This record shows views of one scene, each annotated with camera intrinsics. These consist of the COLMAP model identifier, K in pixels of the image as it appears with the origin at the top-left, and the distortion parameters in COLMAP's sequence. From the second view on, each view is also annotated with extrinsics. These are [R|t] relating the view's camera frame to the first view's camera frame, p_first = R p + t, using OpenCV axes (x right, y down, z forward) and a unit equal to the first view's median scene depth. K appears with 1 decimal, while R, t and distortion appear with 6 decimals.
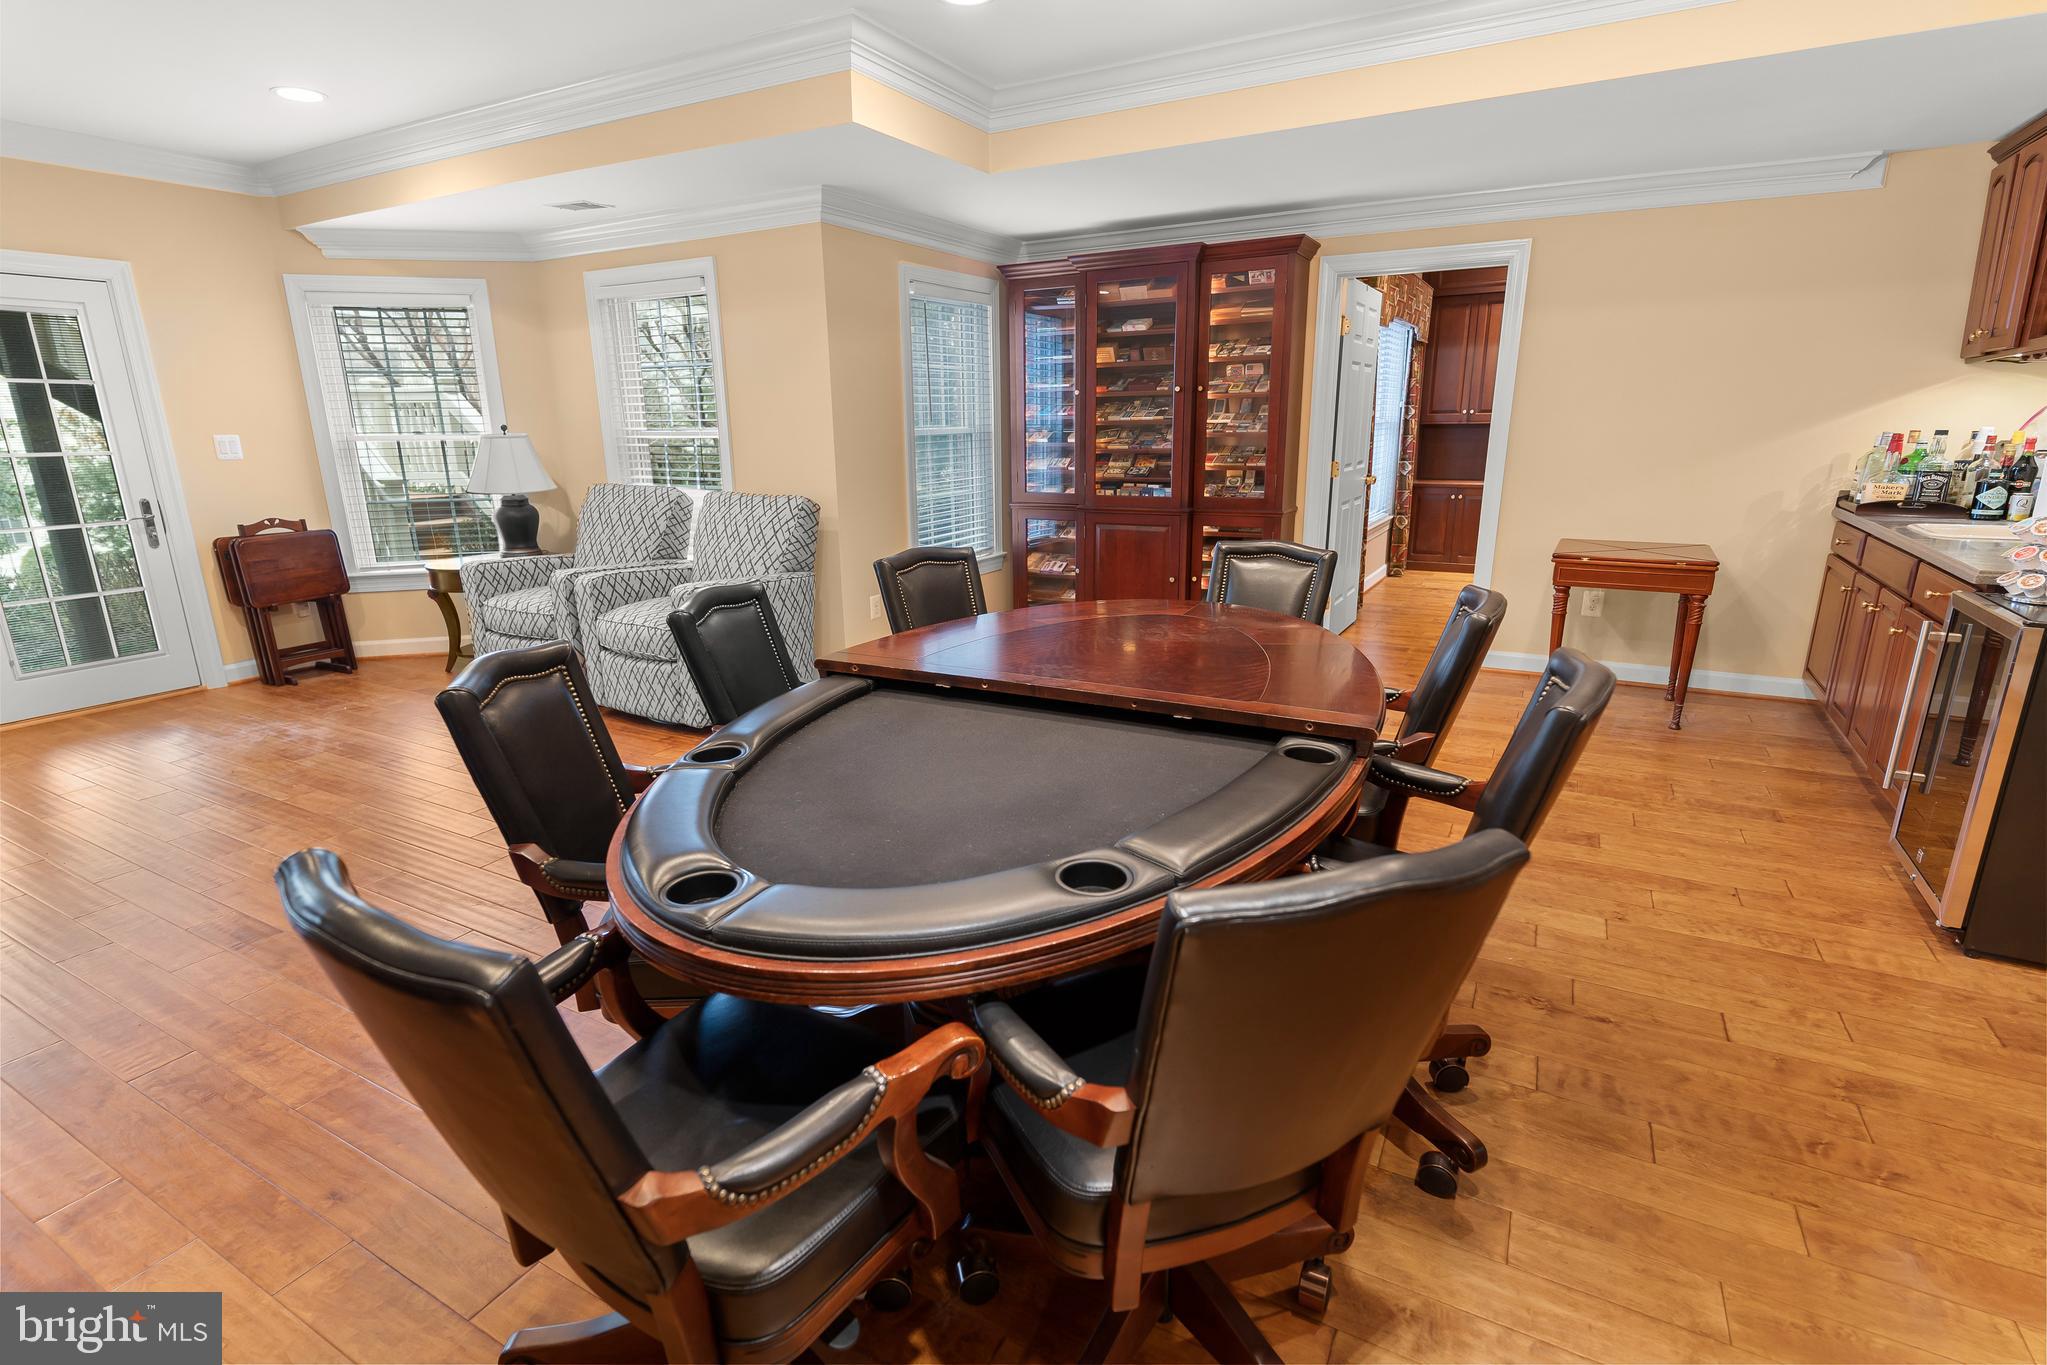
lens RADIAL K [[1001.5, 0, 1023.5], [0, 1001.5, 682.5], [0, 0, 1]] dist [-0.002464, -0.000344]
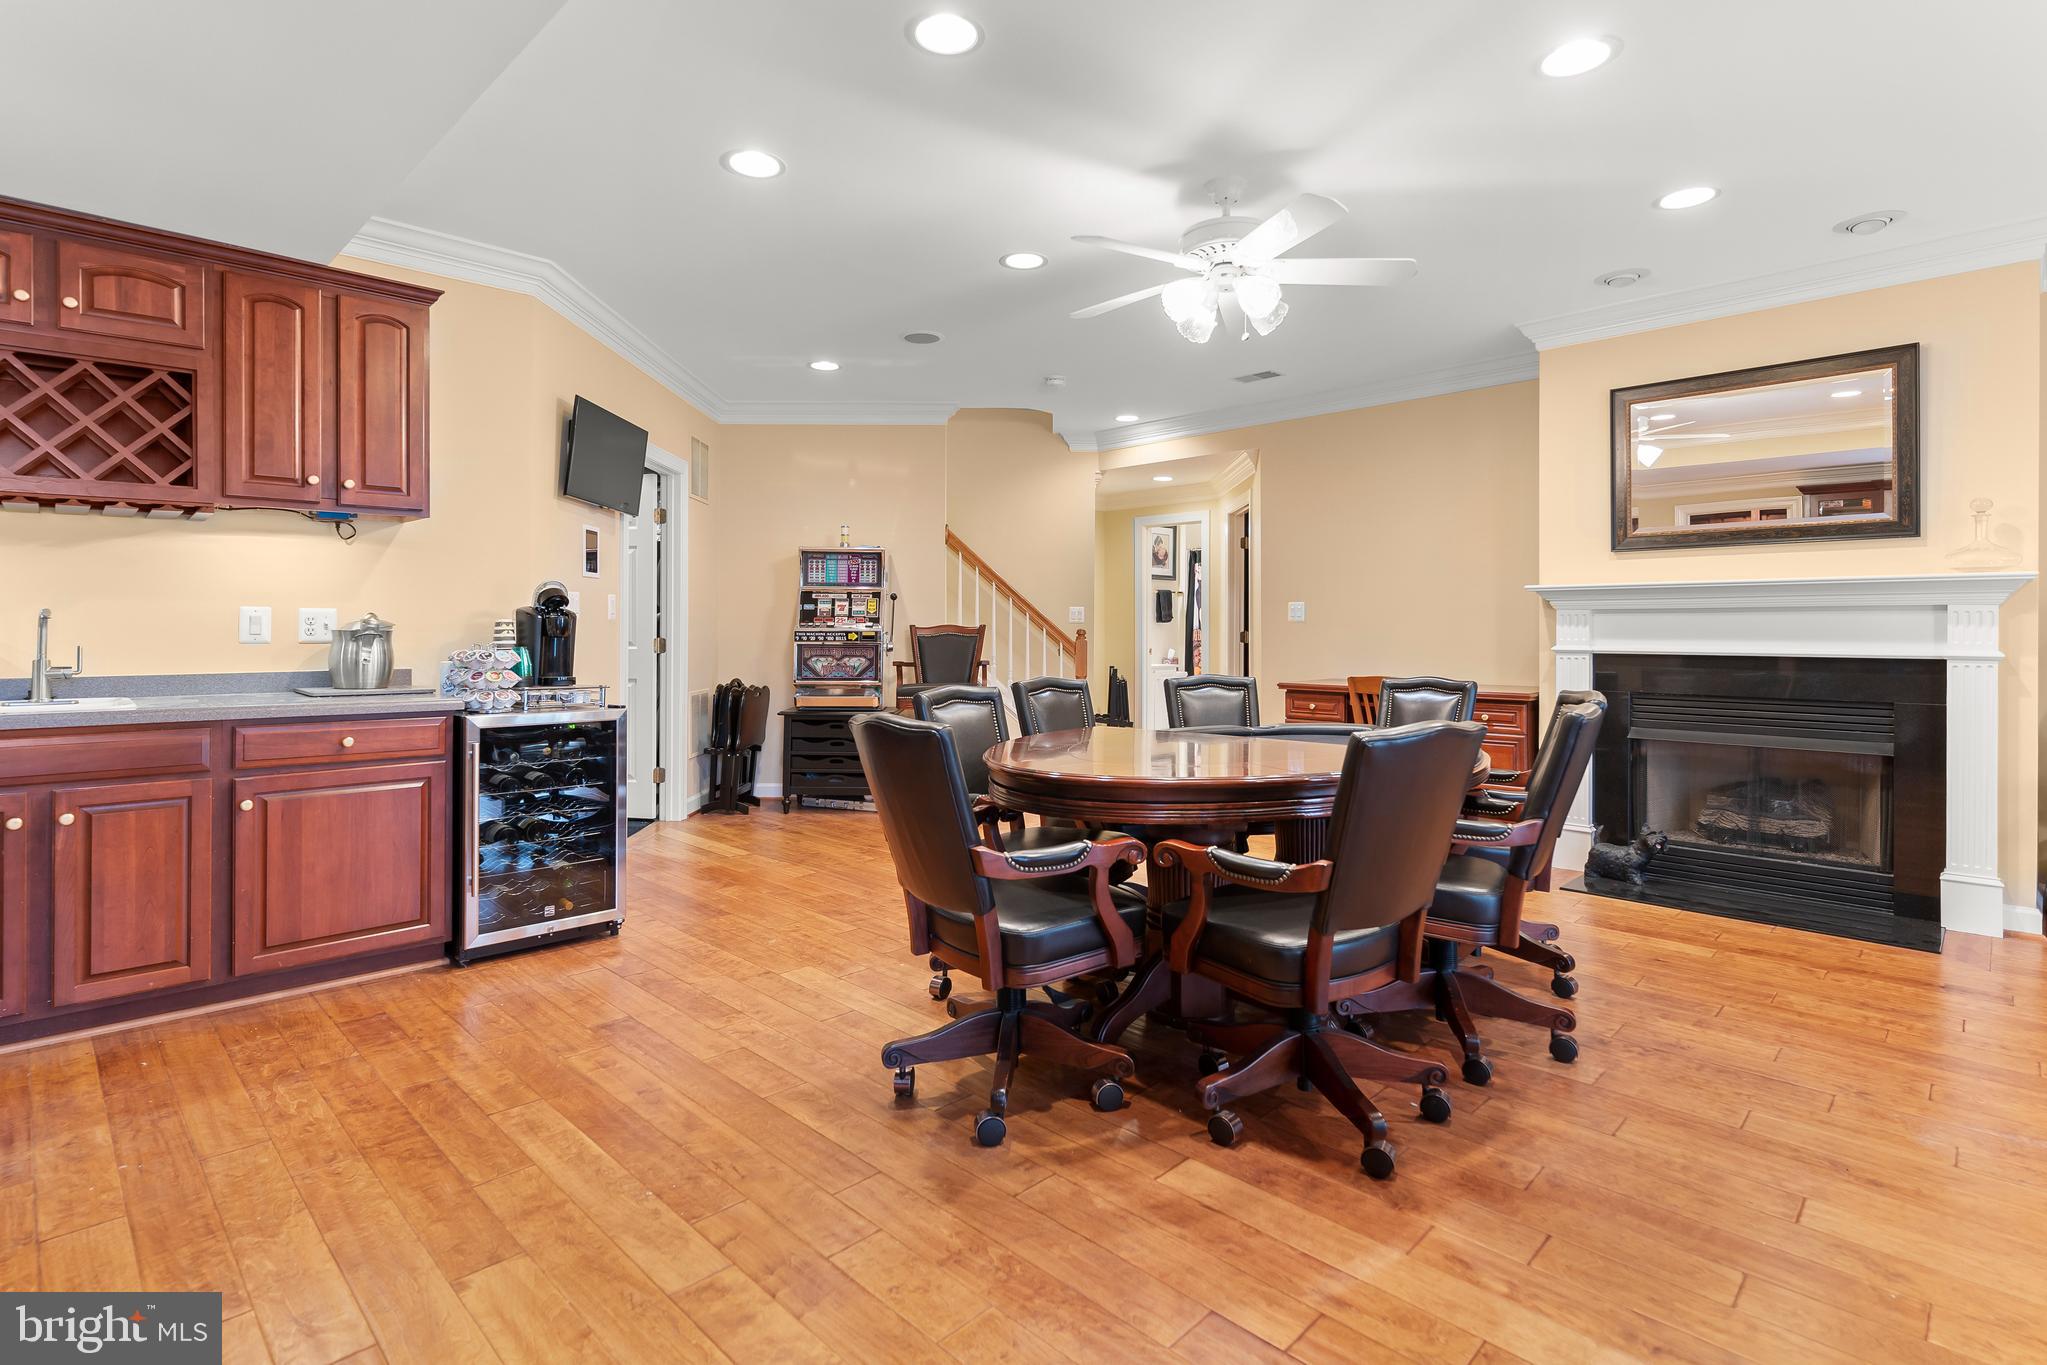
lens RADIAL K [[999.4, 0, 1023.6], [0, 999.4, 635.8], [0, 0, 1]] dist [-0.001523, 0.000158]
pose [[-0.961877, 0.013372, 0.273156, -0.026887], [0.084397, 0.964568, 0.249972, -0.301934], [-0.260135, 0.263495, -0.928924, 1.348157]]
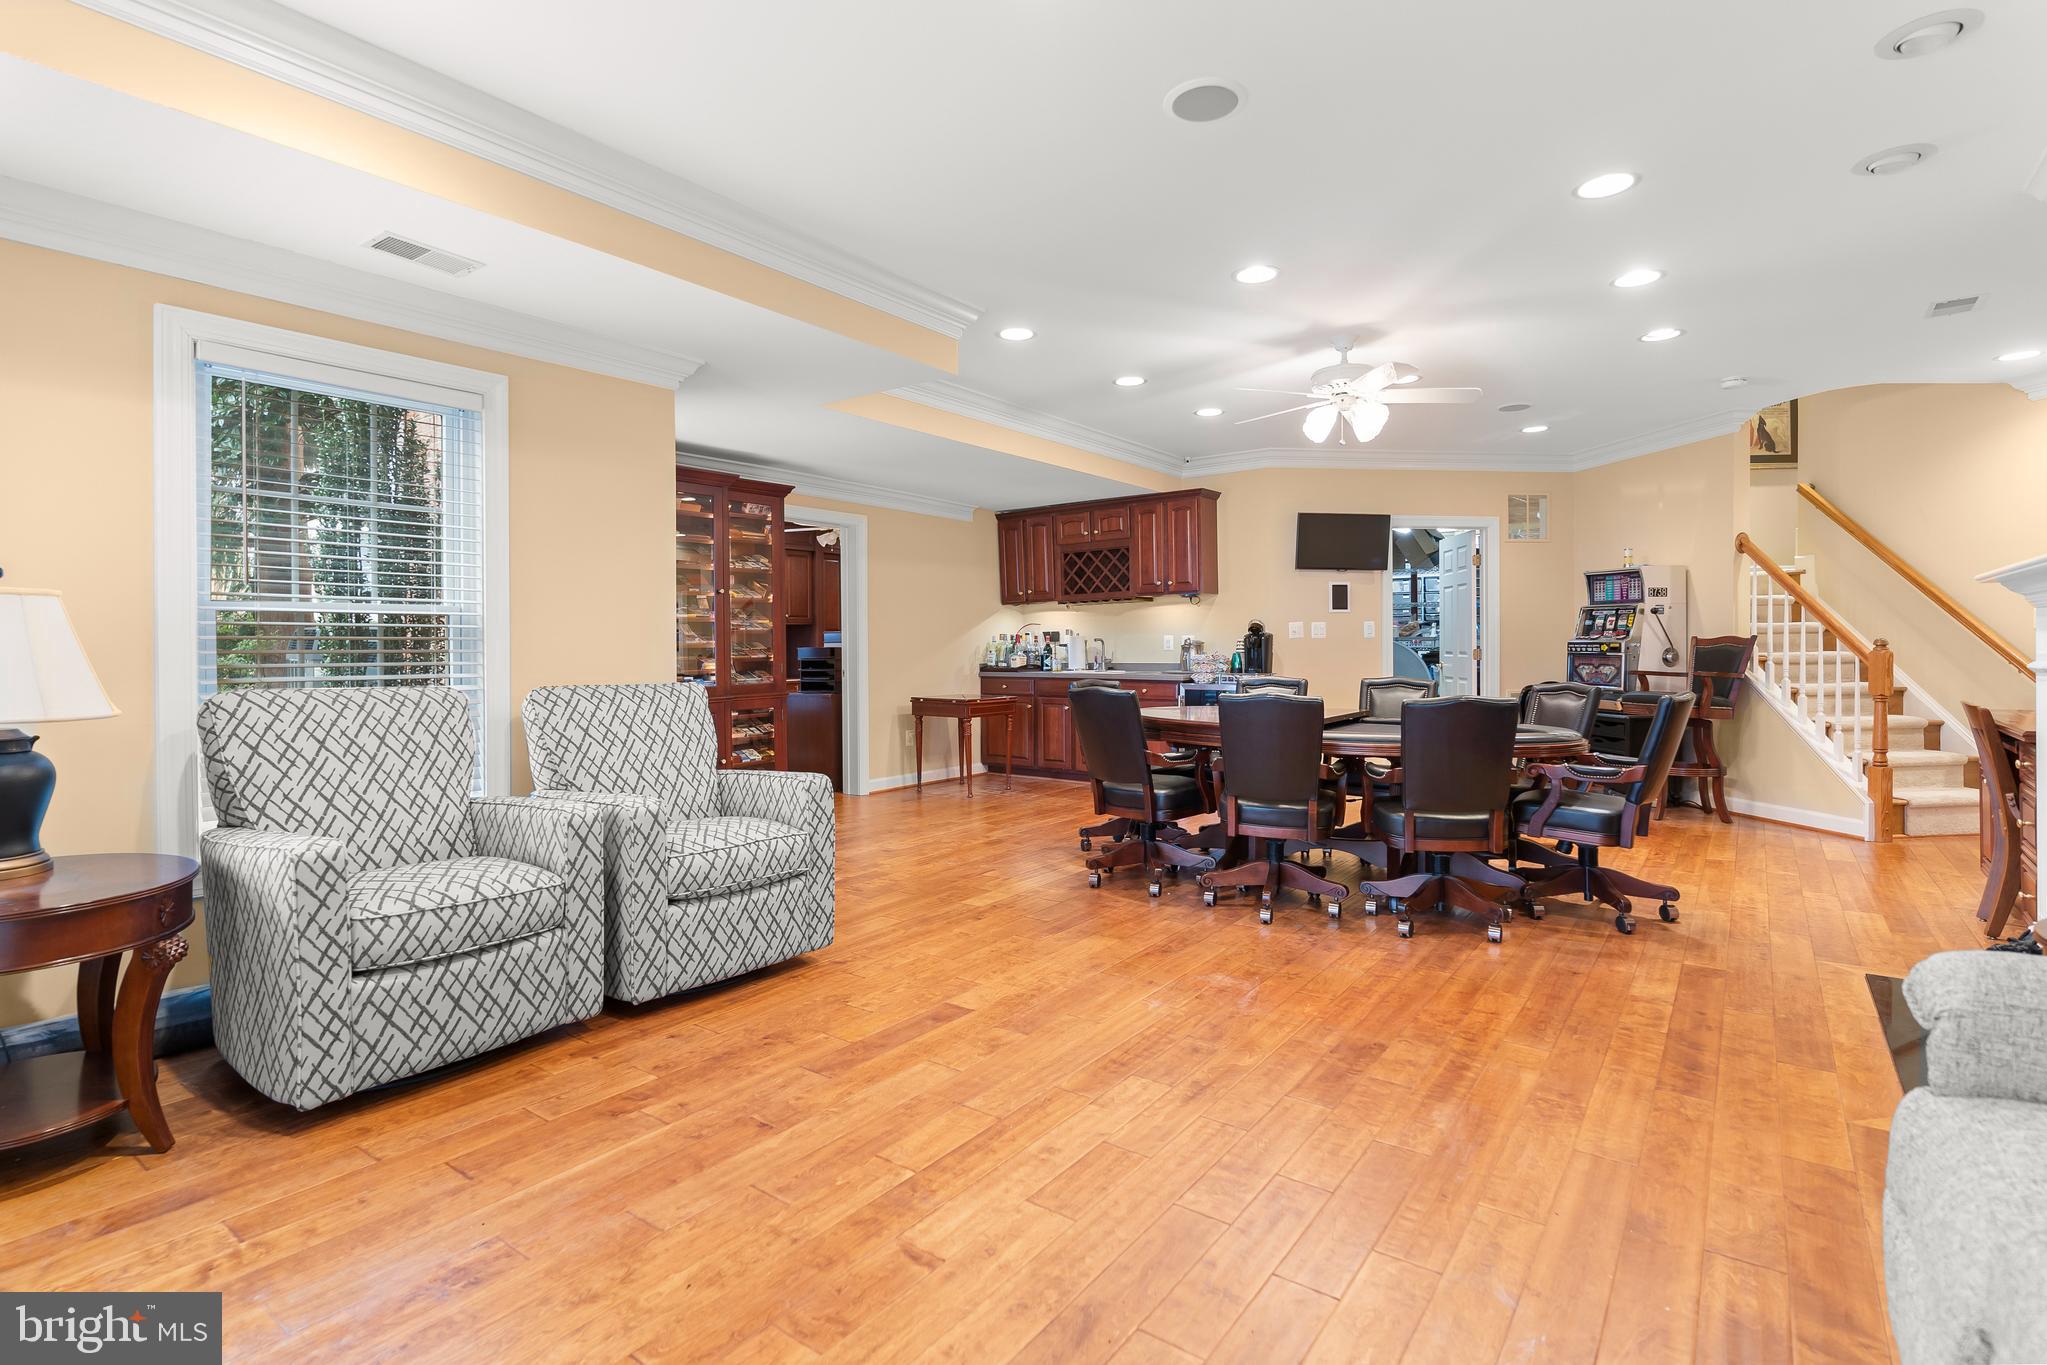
lens RADIAL K [[972.7, 0, 1017.5], [0, 972.7, 678.9], [0, 0, 1]] dist [0.002145, -0.000238]
pose [[0.128239, -0.018316, 0.991574, -1.219854], [0.261993, 0.964936, -0.016060, -0.124544], [-0.956512, 0.261845, 0.128541, 0.757096]]
